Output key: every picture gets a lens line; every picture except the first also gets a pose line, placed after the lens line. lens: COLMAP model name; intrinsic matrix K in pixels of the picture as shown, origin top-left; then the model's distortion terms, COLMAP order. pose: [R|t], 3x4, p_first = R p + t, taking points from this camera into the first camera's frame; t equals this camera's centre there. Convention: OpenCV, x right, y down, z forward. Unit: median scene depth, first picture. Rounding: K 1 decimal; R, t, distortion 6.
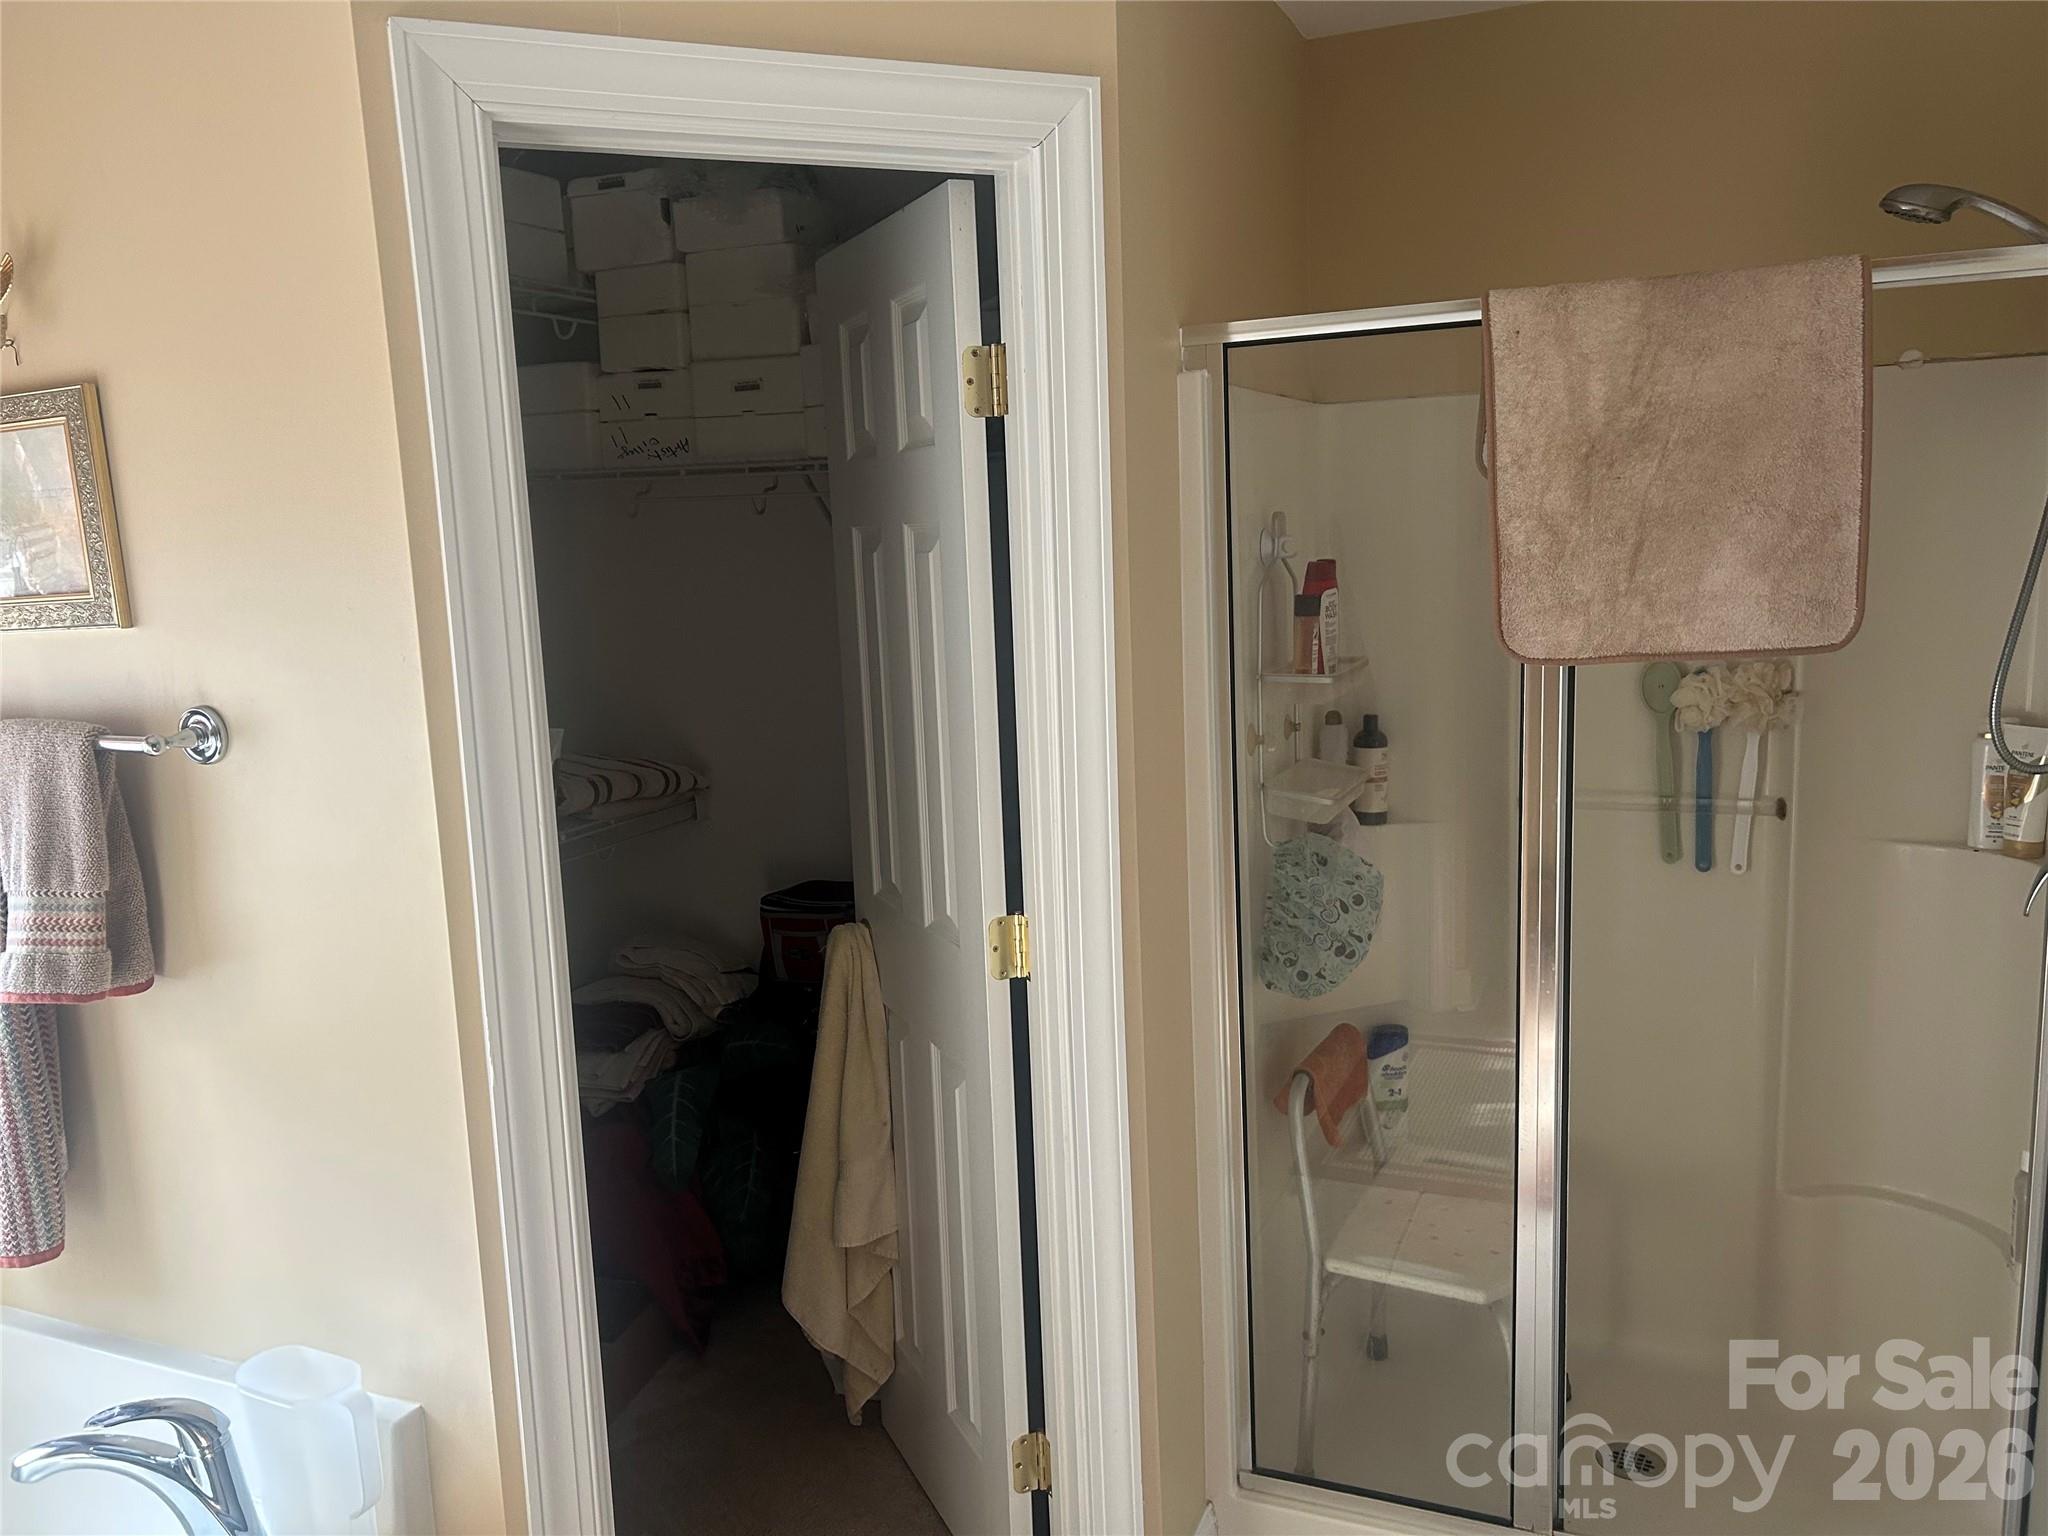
lens RADIAL K [[1554.8, 0, 1015.7], [0, 1554.8, 764.7], [0, 0, 1]] dist [0.058886, -0.055491]
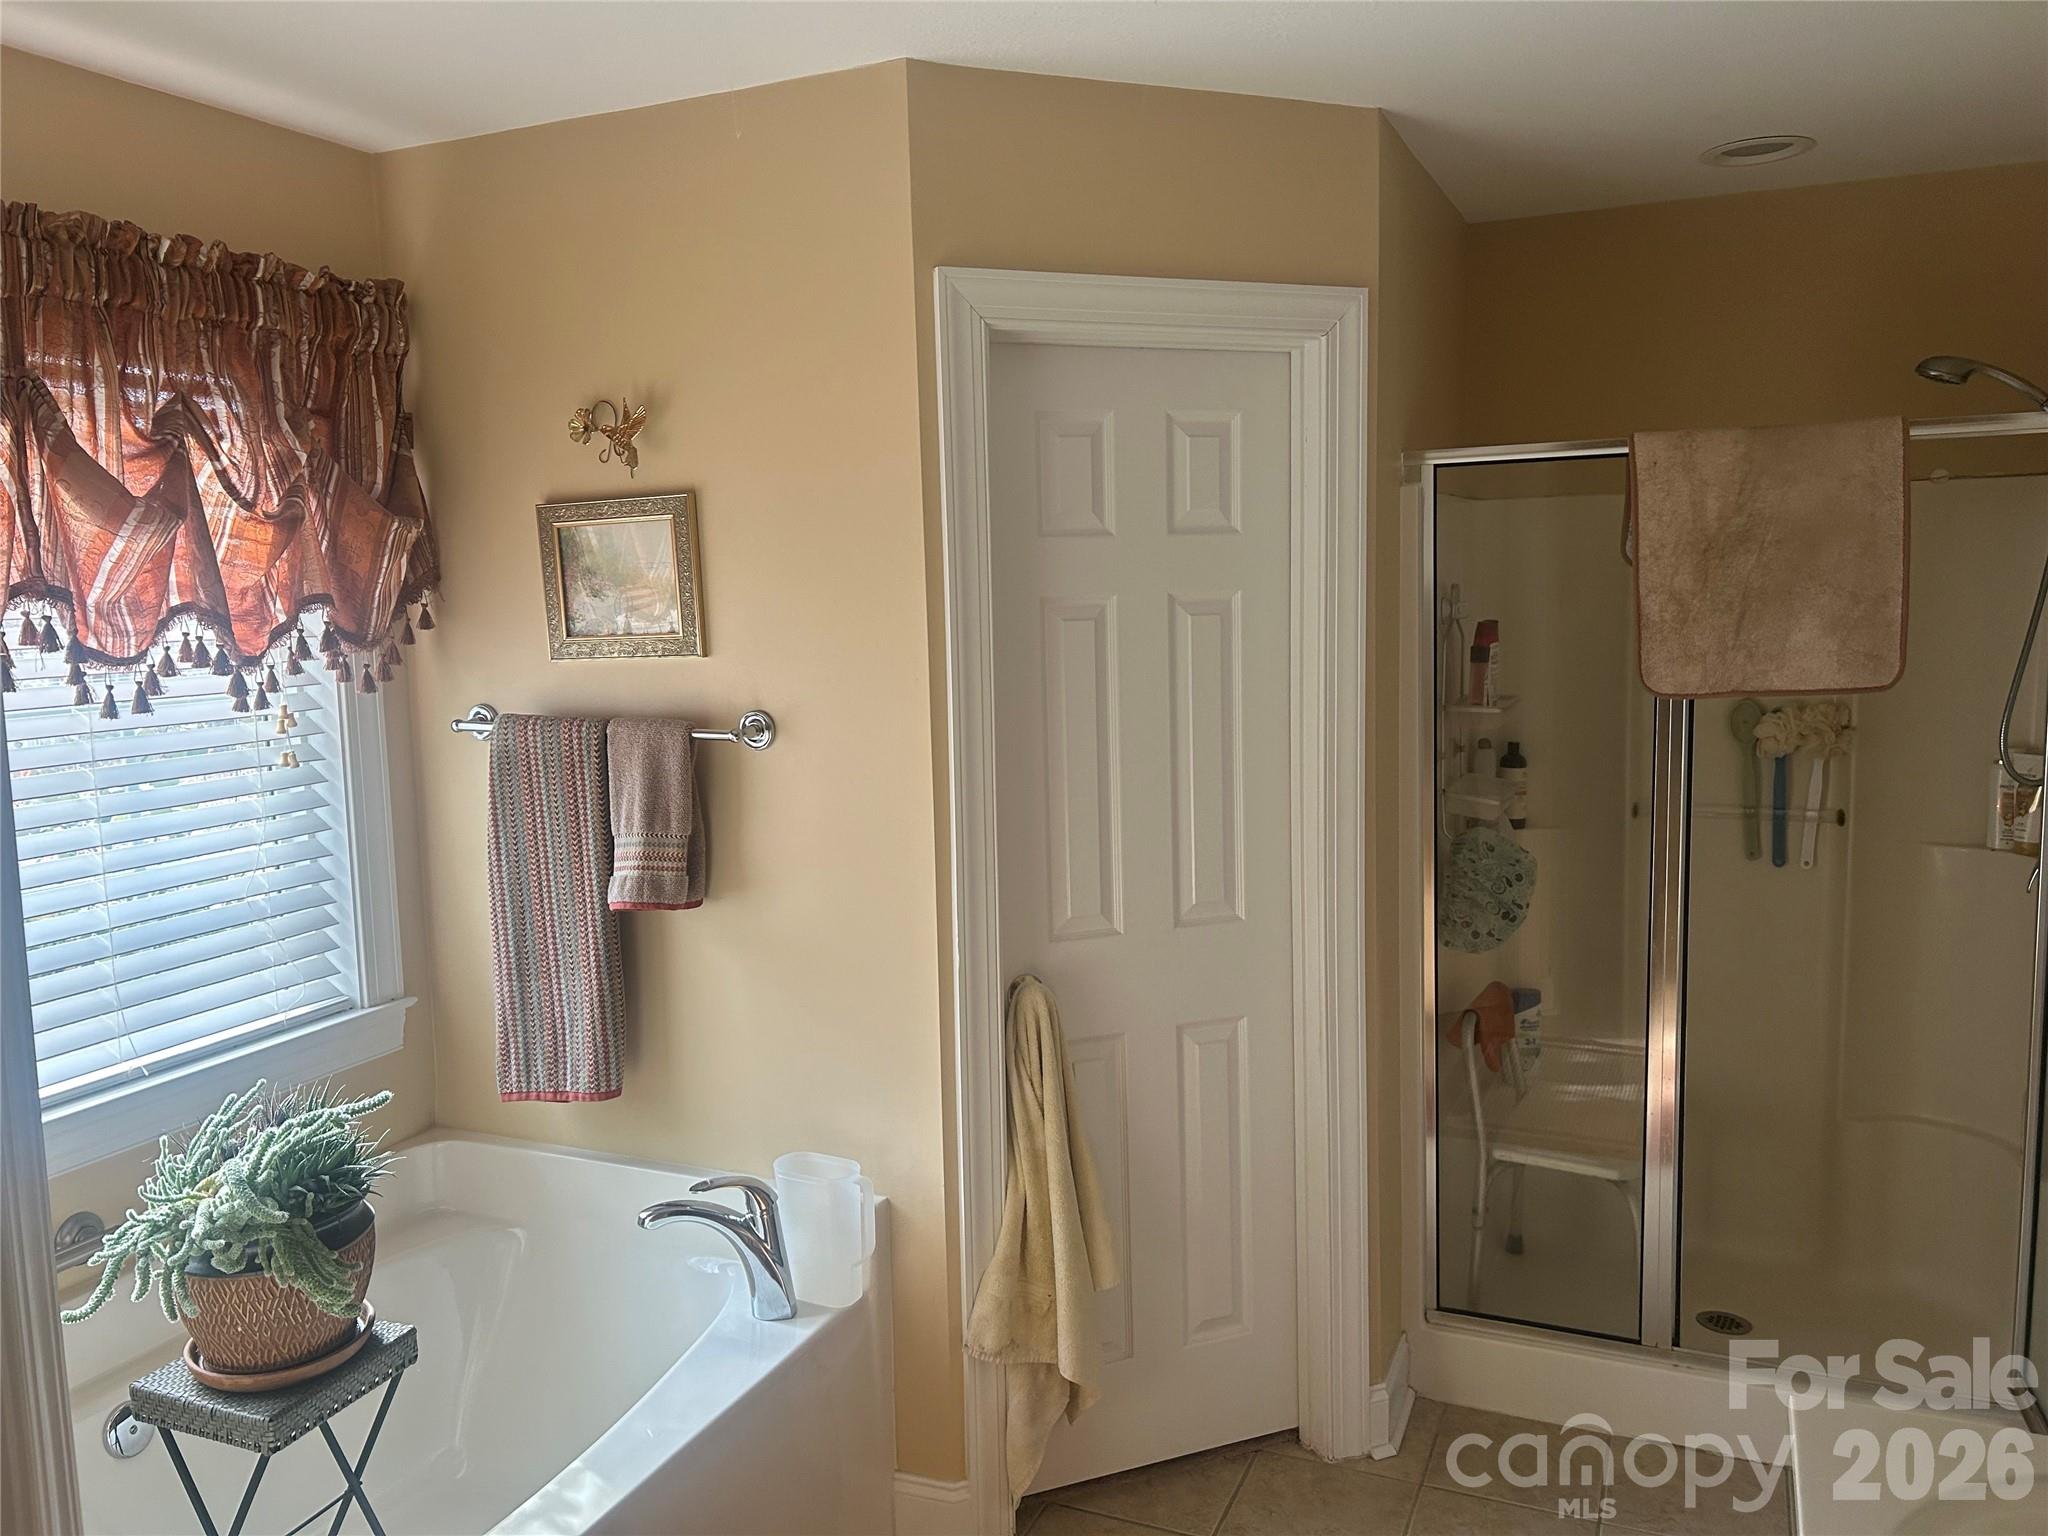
lens RADIAL K [[1554.8, 0, 1012.4], [0, 1554.8, 757.0], [0, 0, 1]] dist [0.058886, -0.055491]
pose [[0.999655, 0.016379, -0.020522, -0.220531], [-0.017175, 0.999082, -0.039239, 0.053189], [0.019860, 0.039578, 0.999019, -0.404320]]
